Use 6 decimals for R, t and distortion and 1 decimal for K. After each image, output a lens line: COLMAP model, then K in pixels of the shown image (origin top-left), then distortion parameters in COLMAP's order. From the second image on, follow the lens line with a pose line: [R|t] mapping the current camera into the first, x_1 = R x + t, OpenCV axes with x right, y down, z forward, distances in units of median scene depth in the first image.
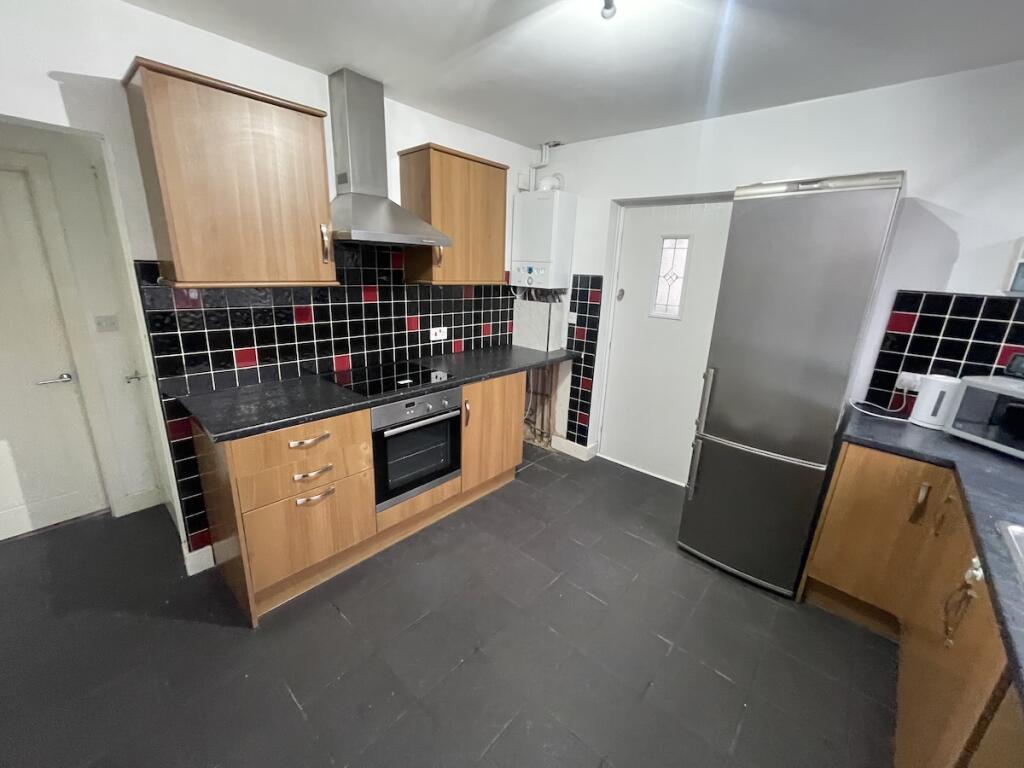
lens RADIAL K [[413.8, 0, 506.5], [0, 413.8, 383.8], [0, 0, 1]] dist [-0.002542, -0.000290]
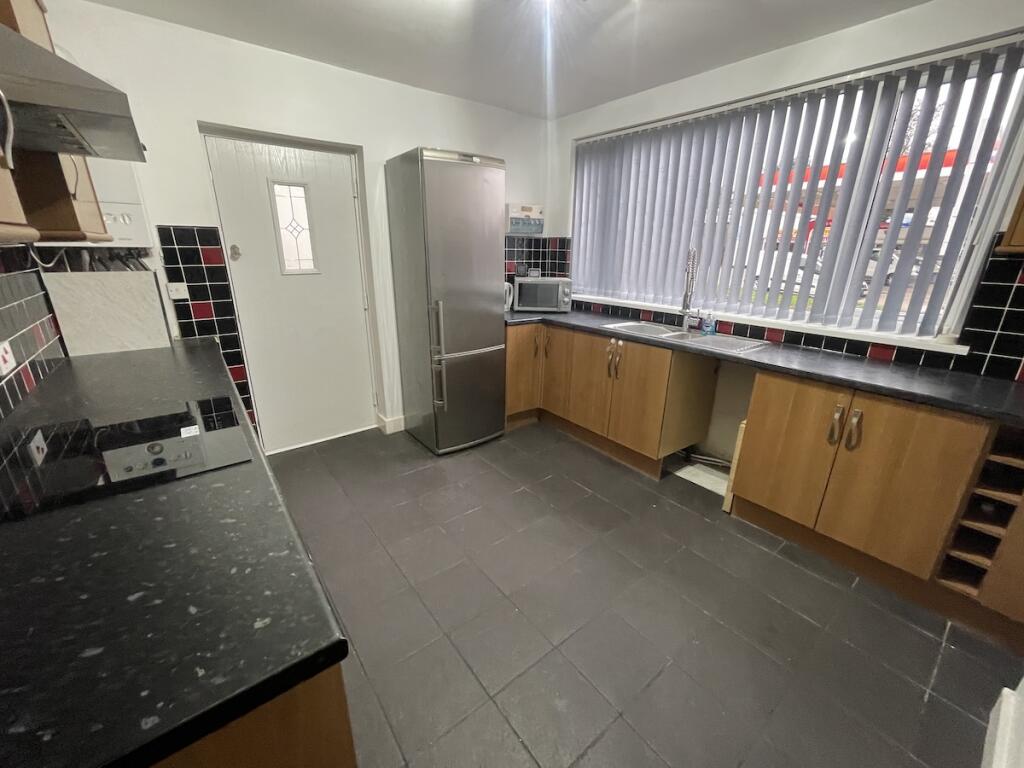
lens RADIAL K [[413.8, 0, 508.4], [0, 413.8, 384.8], [0, 0, 1]] dist [-0.002542, -0.000290]
pose [[0.169899, -0.344682, 0.923216, -0.447788], [0.263596, 0.918596, 0.294448, -0.075857], [-0.949553, 0.193329, 0.246925, 0.351583]]
